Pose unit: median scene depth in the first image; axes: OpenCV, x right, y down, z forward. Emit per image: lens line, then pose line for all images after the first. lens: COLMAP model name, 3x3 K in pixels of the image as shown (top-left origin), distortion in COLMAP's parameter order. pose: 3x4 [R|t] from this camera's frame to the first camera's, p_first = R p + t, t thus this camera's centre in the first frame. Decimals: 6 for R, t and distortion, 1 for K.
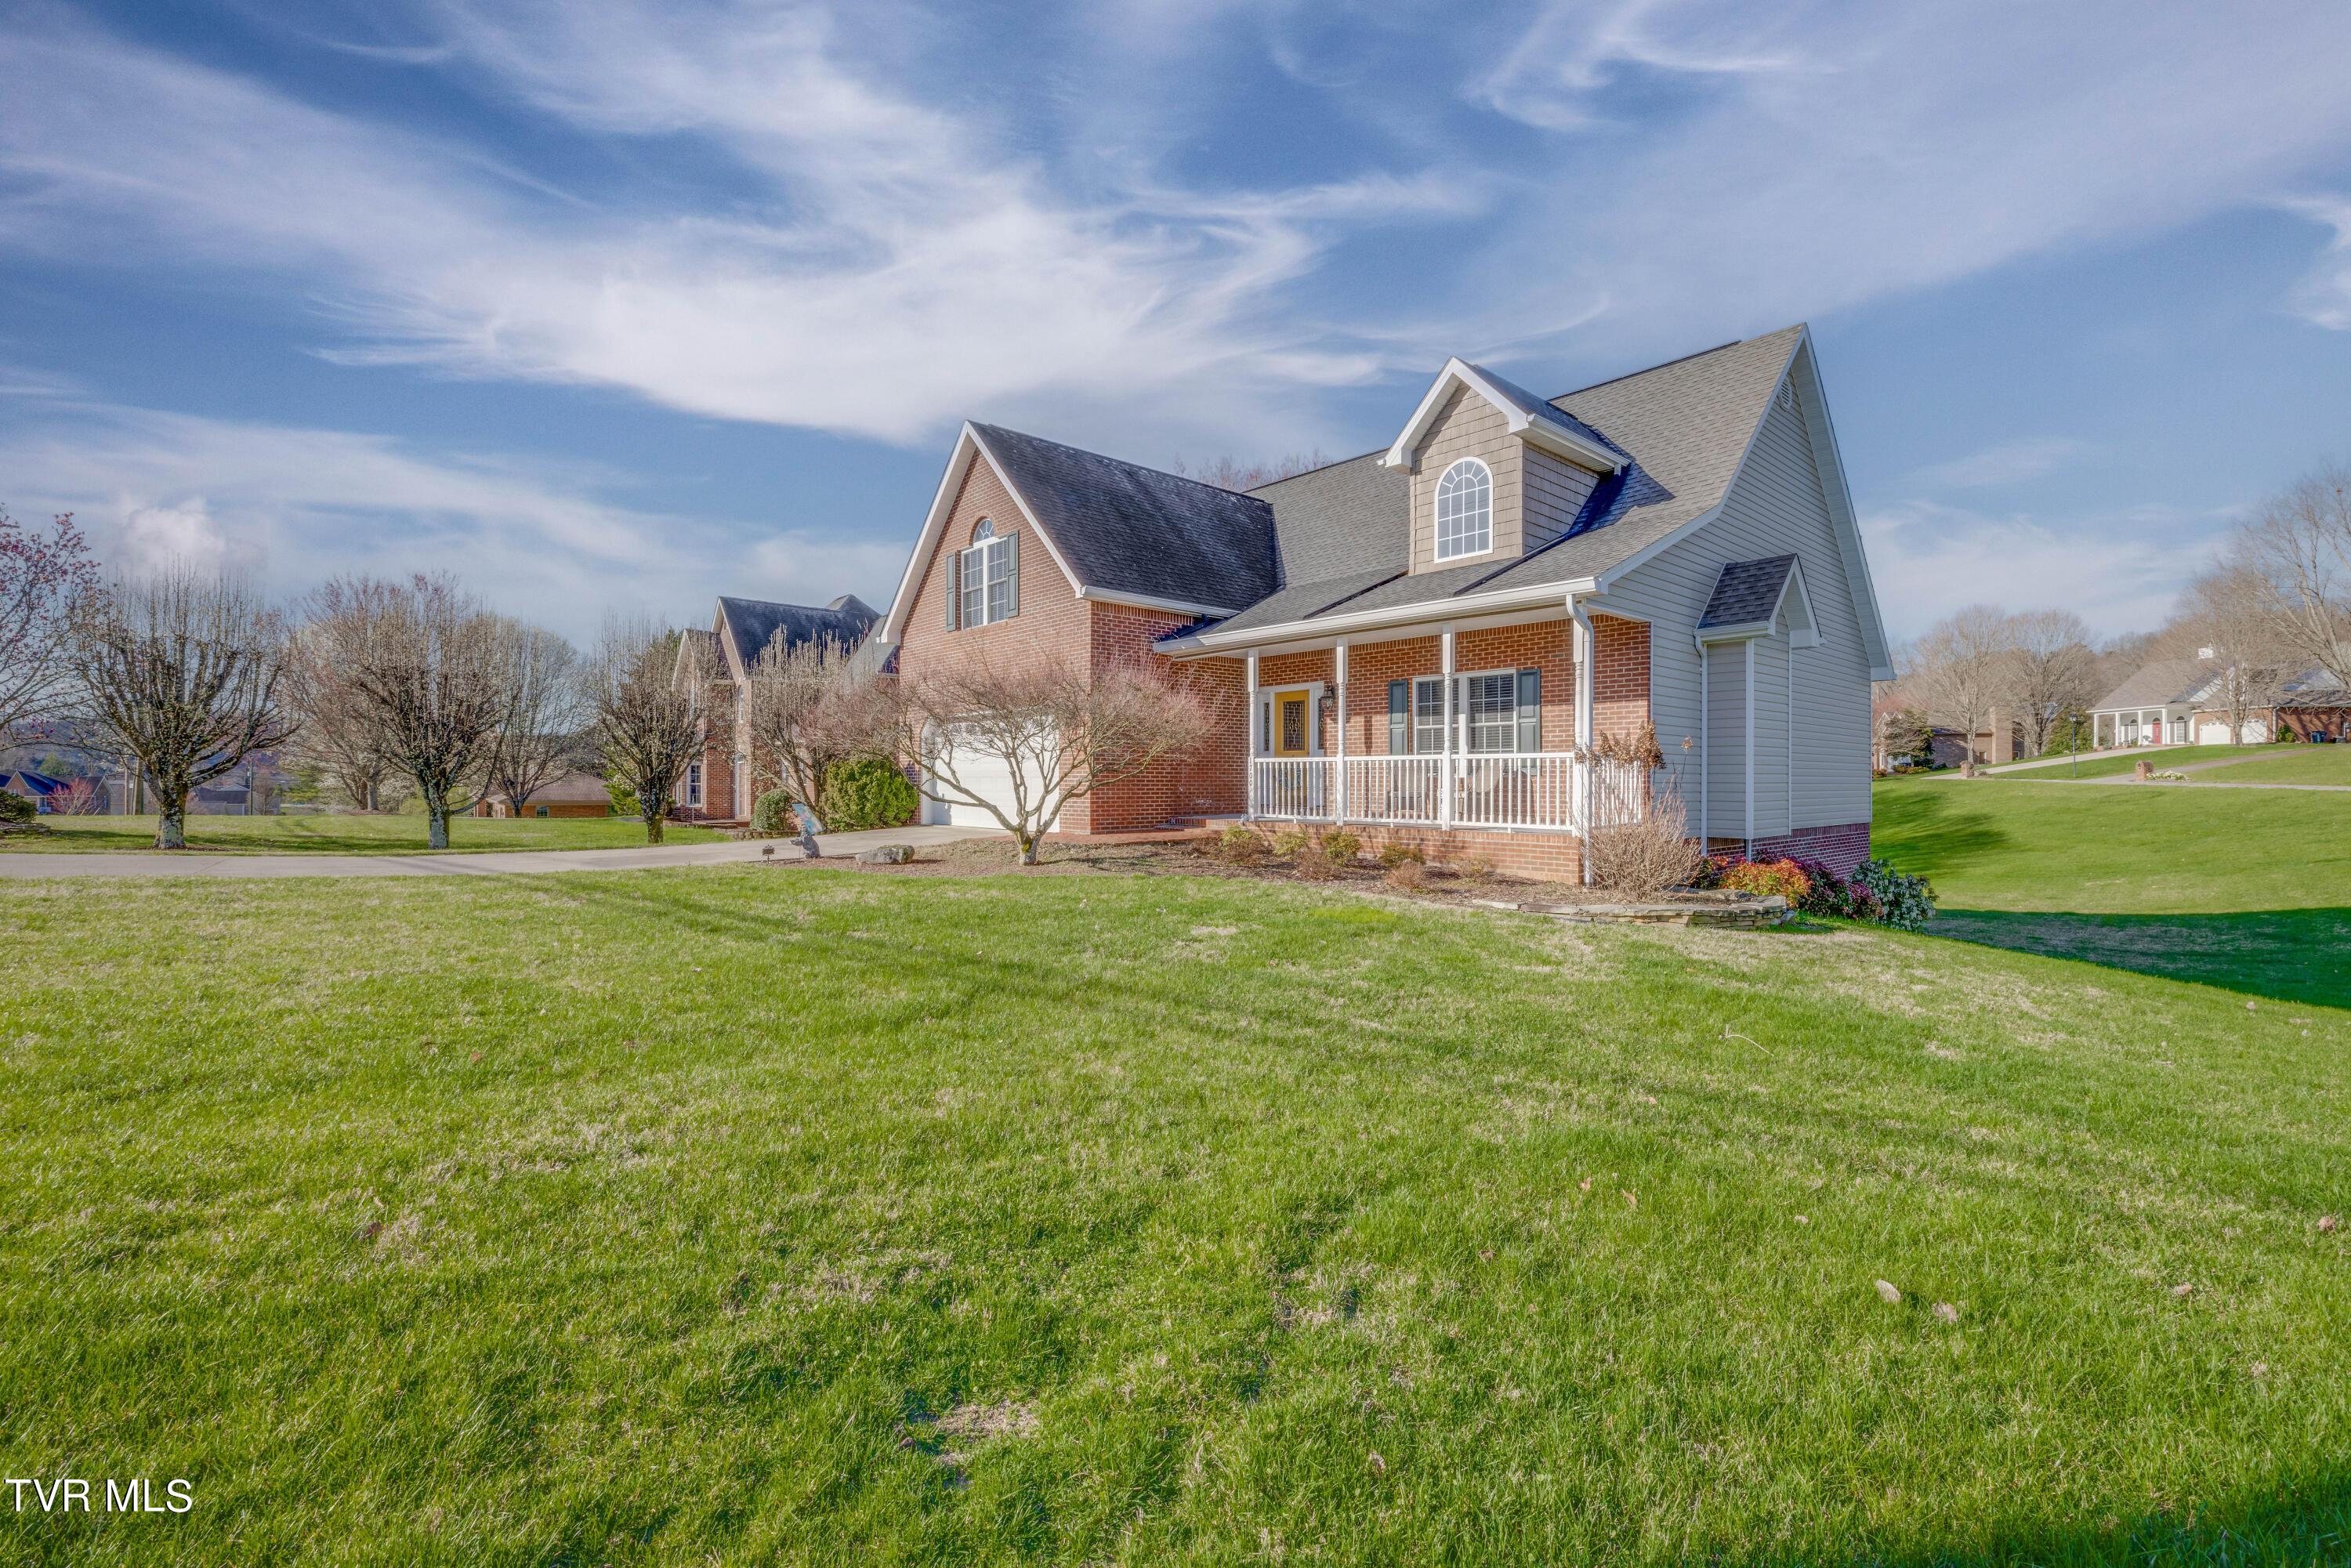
lens RADIAL K [[979.6, 0, 1175.5], [0, 979.6, 784.0], [0, 0, 1]] dist [-0.001686, 0.000231]
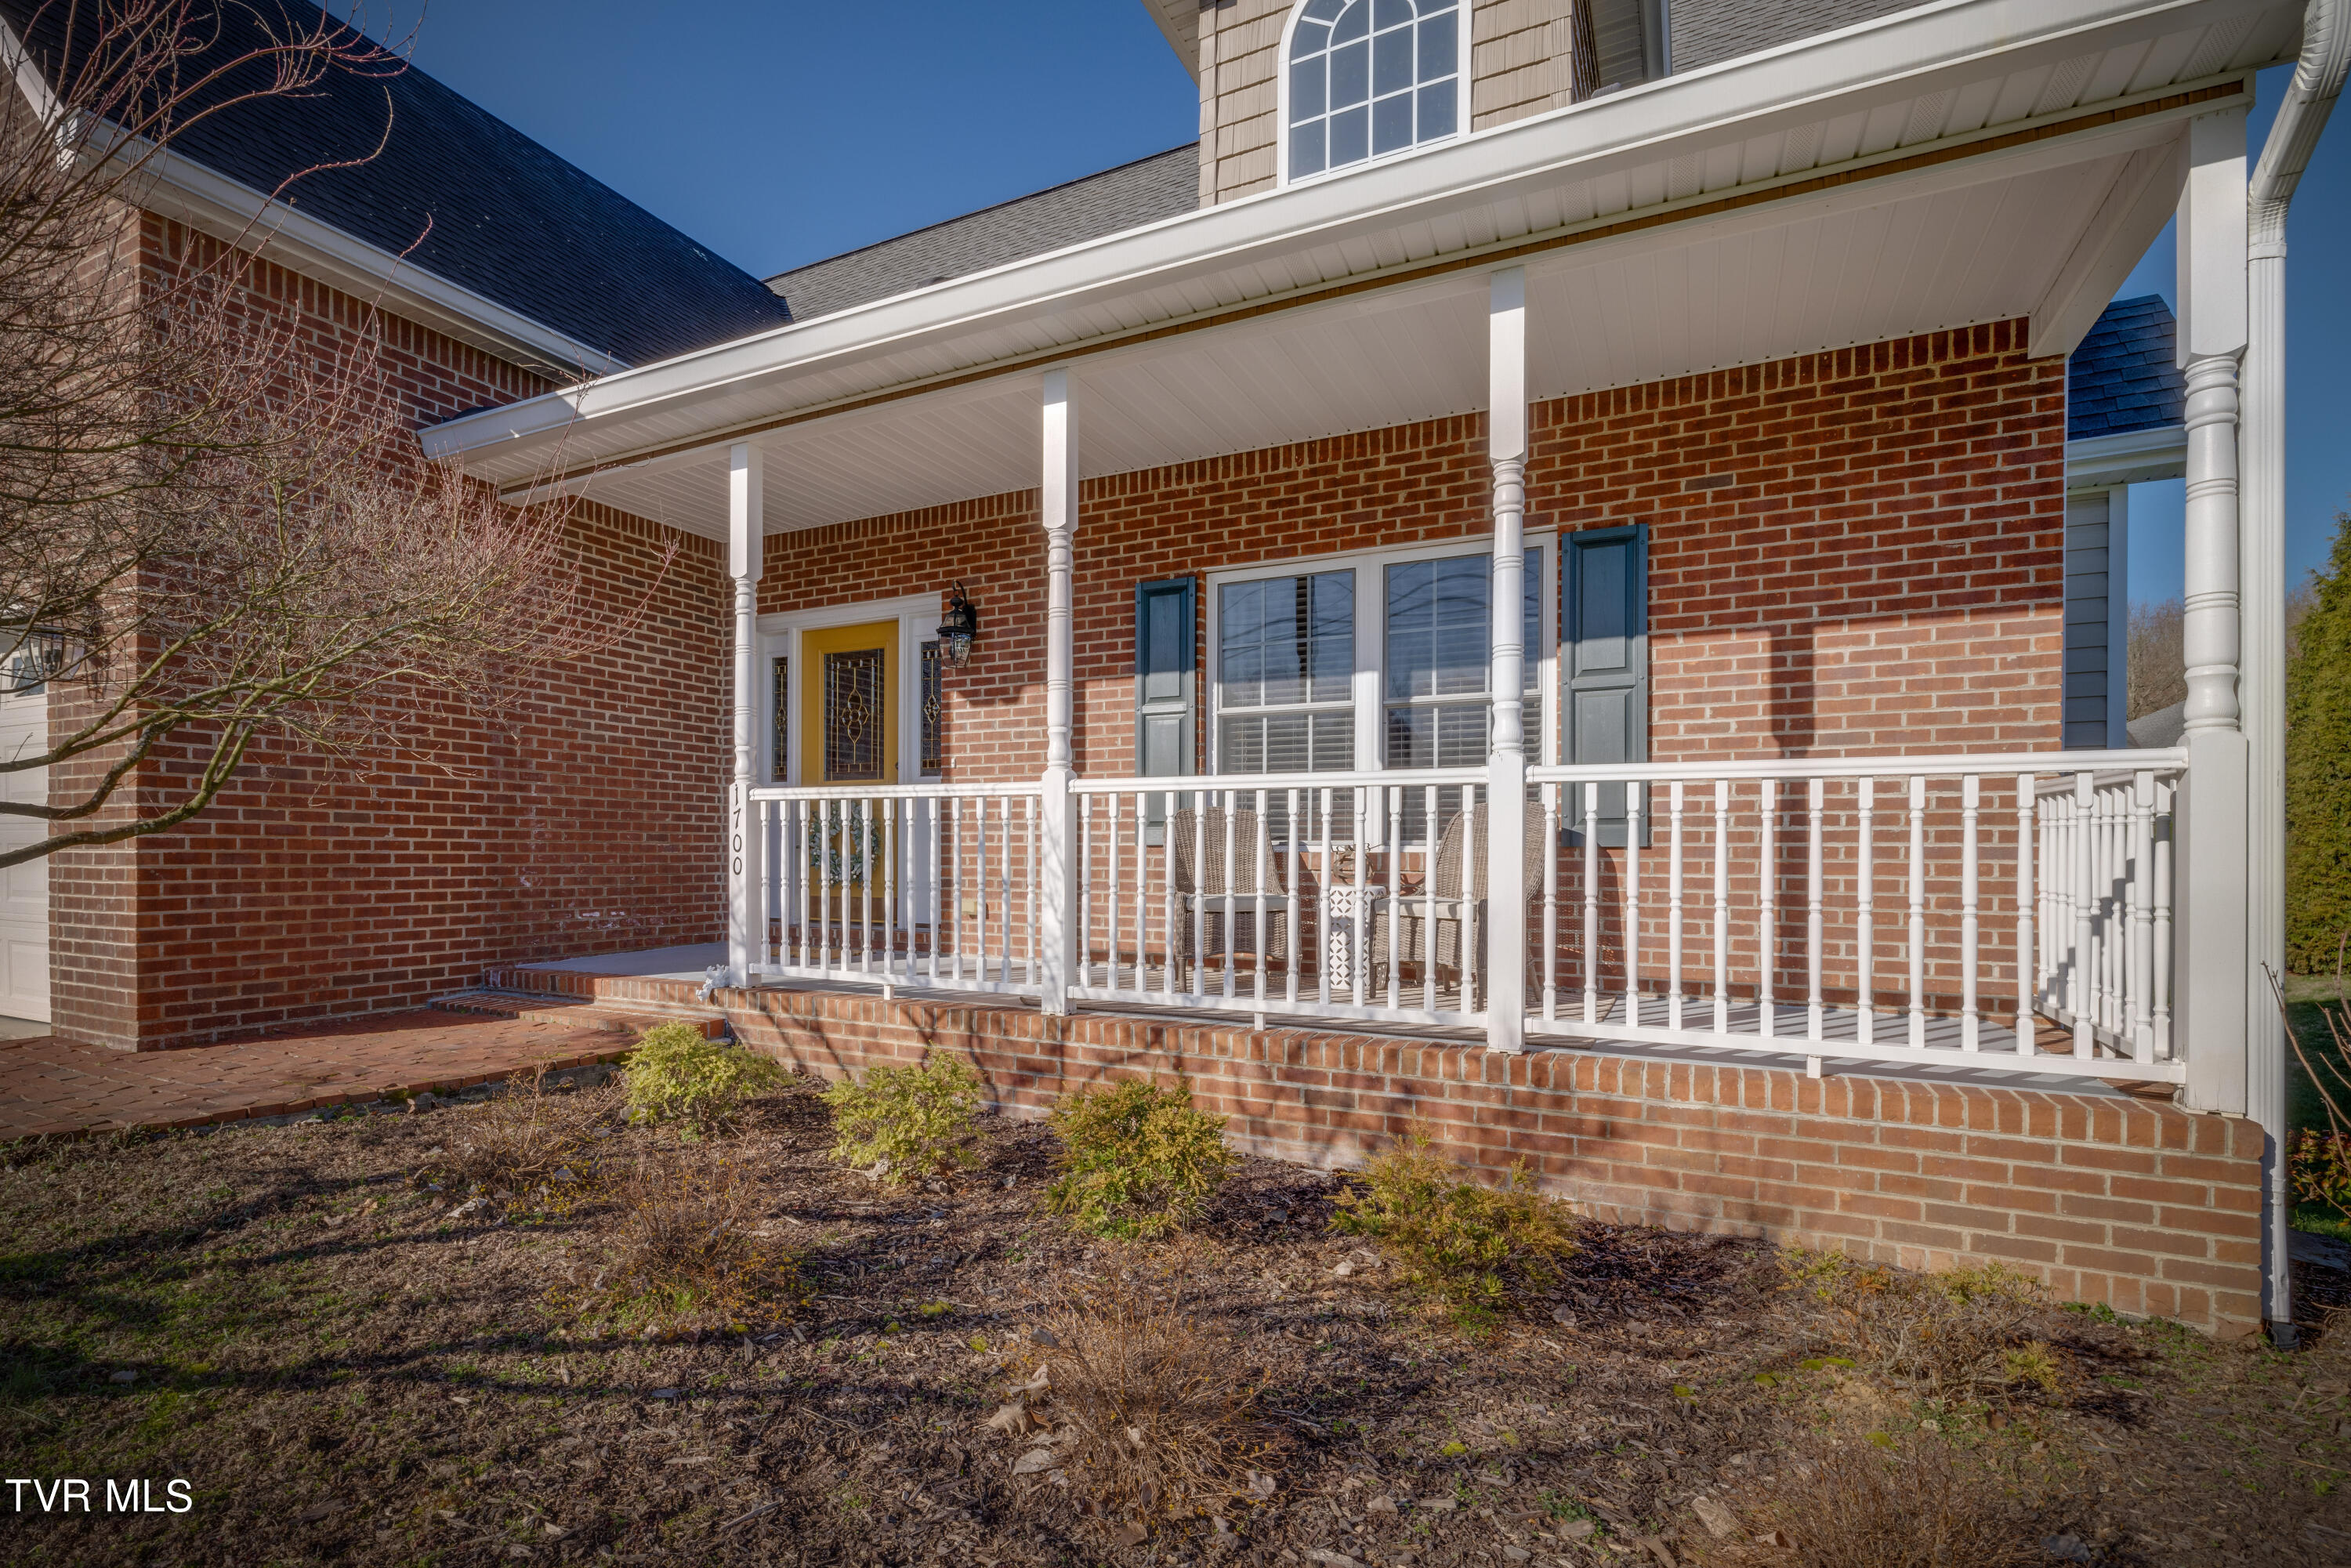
lens RADIAL K [[979.6, 0, 1175.5], [0, 979.6, 784.0], [0, 0, 1]] dist [-0.001686, 0.000231]
pose [[0.881001, -0.004048, 0.473096, 0.050759], [0.020975, 0.999314, -0.030510, -0.017324], [-0.472648, 0.036803, 0.880482, 0.636258]]
